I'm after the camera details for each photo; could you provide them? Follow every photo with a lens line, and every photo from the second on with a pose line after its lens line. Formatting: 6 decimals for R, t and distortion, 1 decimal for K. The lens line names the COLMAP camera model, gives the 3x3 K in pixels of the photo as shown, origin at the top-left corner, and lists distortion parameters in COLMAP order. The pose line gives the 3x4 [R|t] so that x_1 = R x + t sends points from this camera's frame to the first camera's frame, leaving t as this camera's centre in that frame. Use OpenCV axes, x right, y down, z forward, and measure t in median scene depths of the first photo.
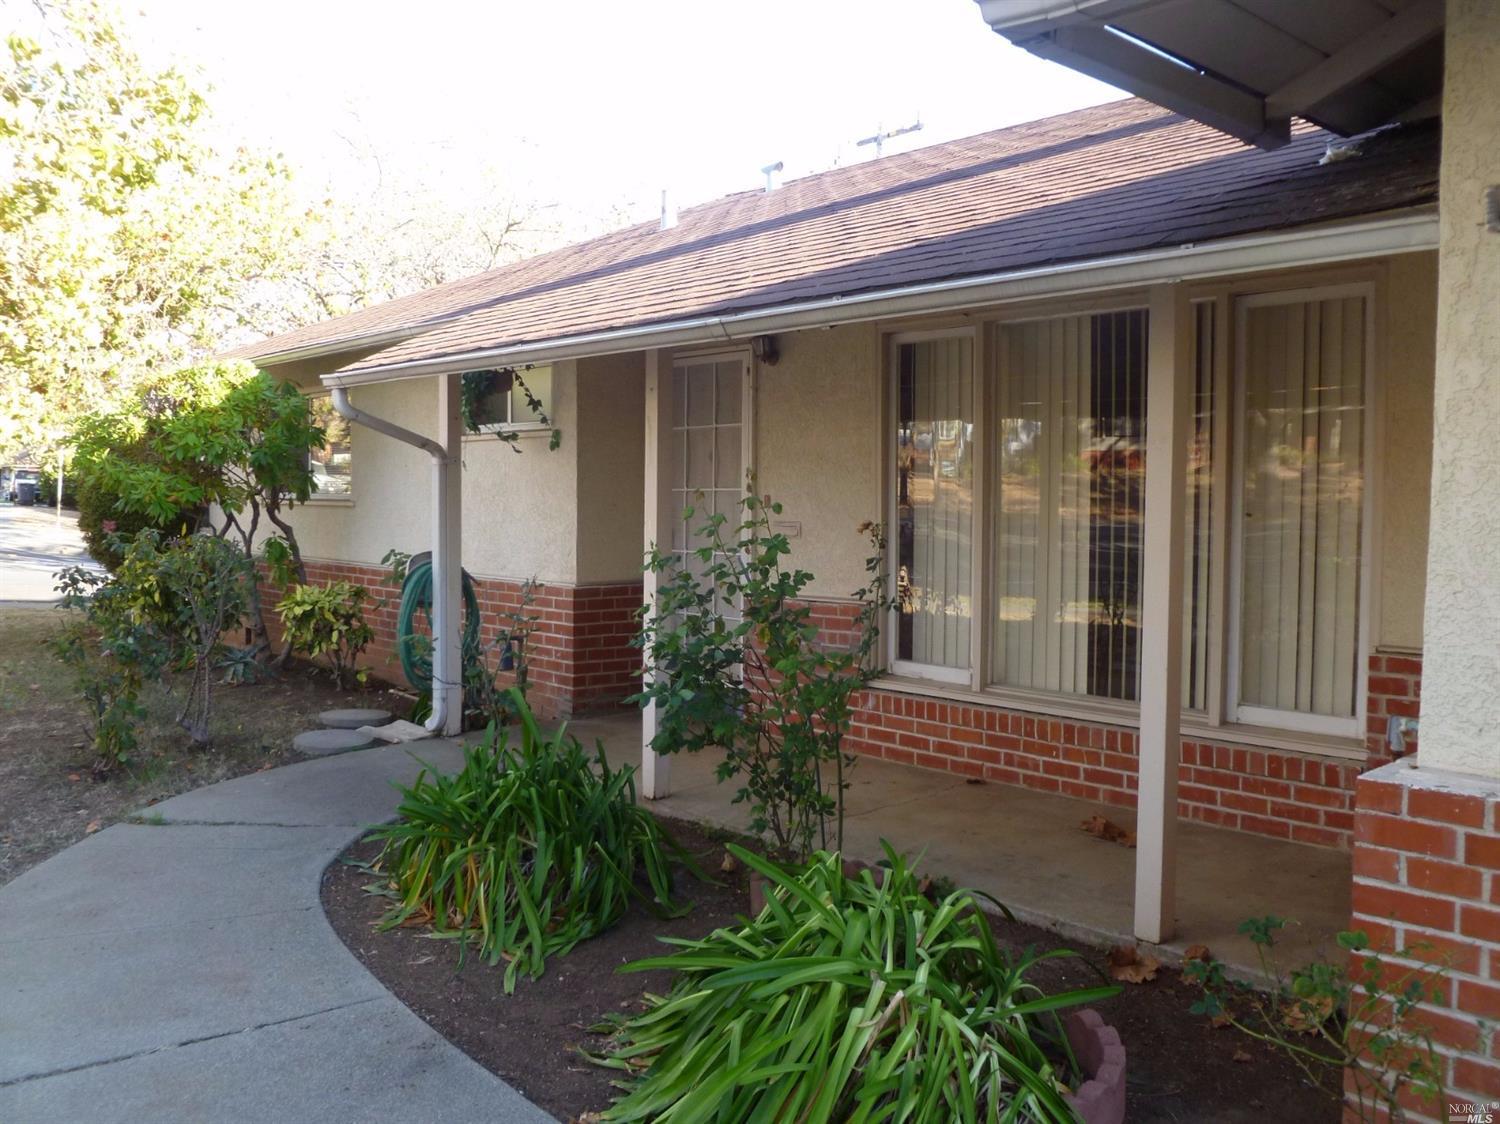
lens RADIAL K [[1271.8, 0, 749.8], [0, 1271.8, 555.3], [0, 0, 1]] dist [-0.078583, 0.028343]
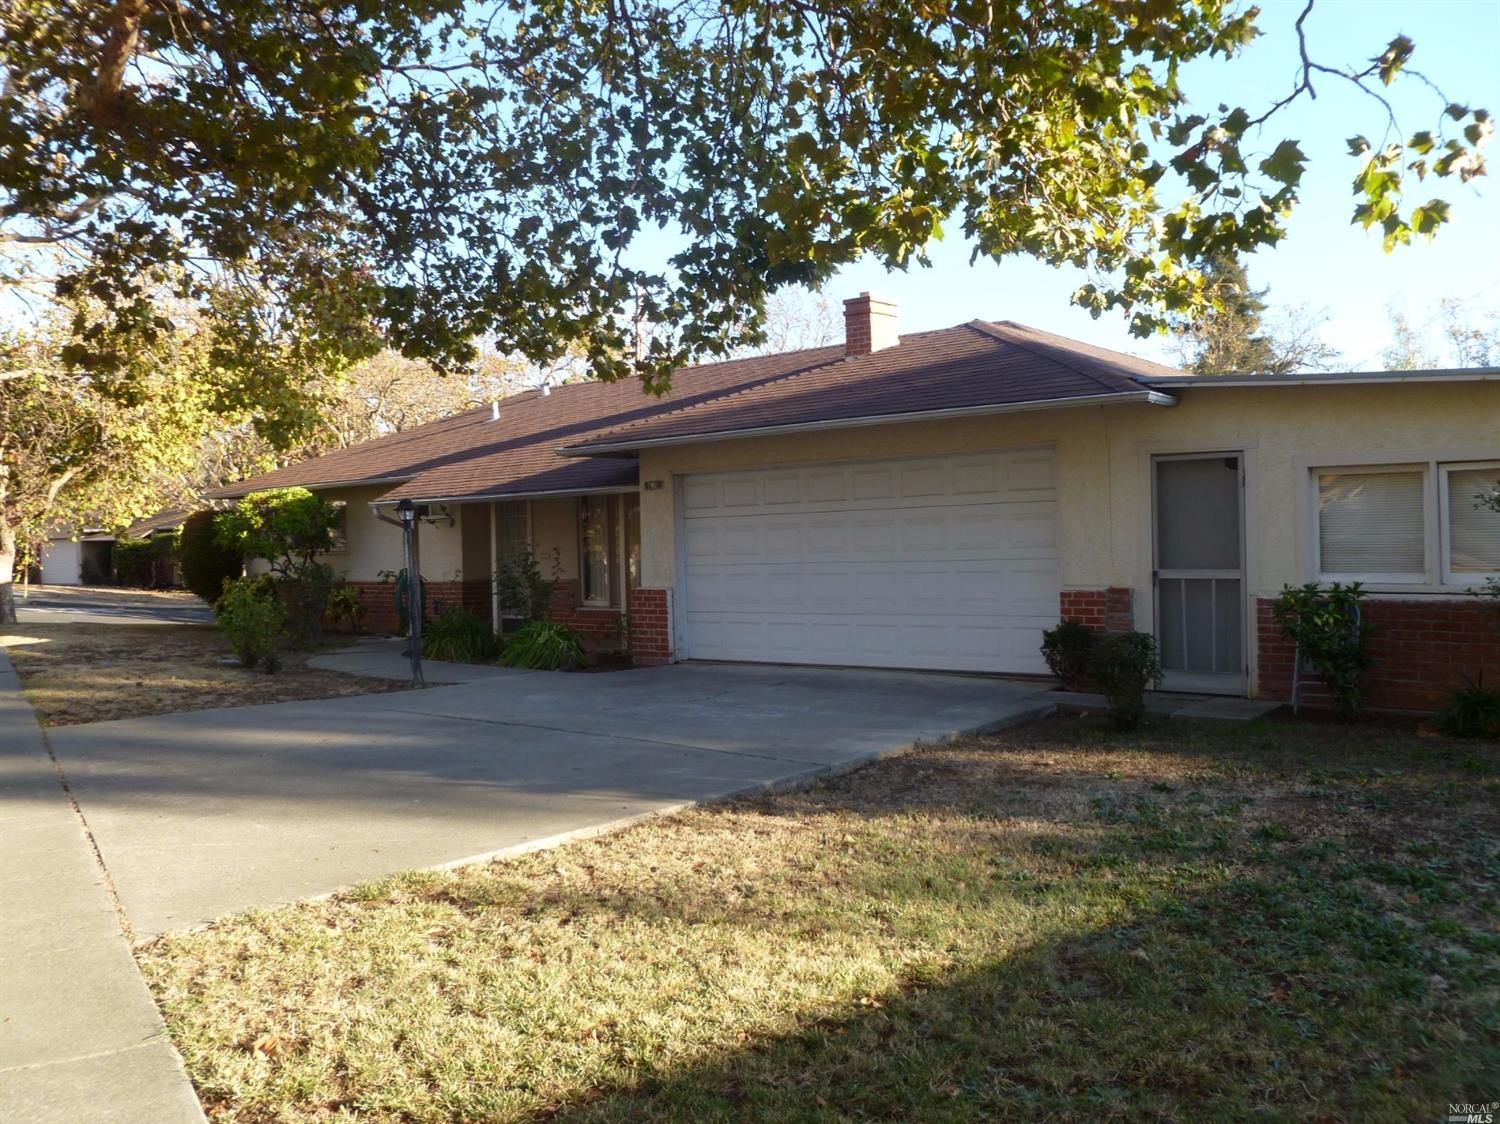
lens RADIAL K [[1271.8, 0, 749.8], [0, 1271.8, 555.3], [0, 0, 1]] dist [-0.078583, 0.028343]
pose [[0.992057, -0.023319, 0.123606, 0.109803], [0.029400, 0.998433, -0.047606, 0.104665], [-0.122302, 0.050862, 0.991189, -1.498639]]
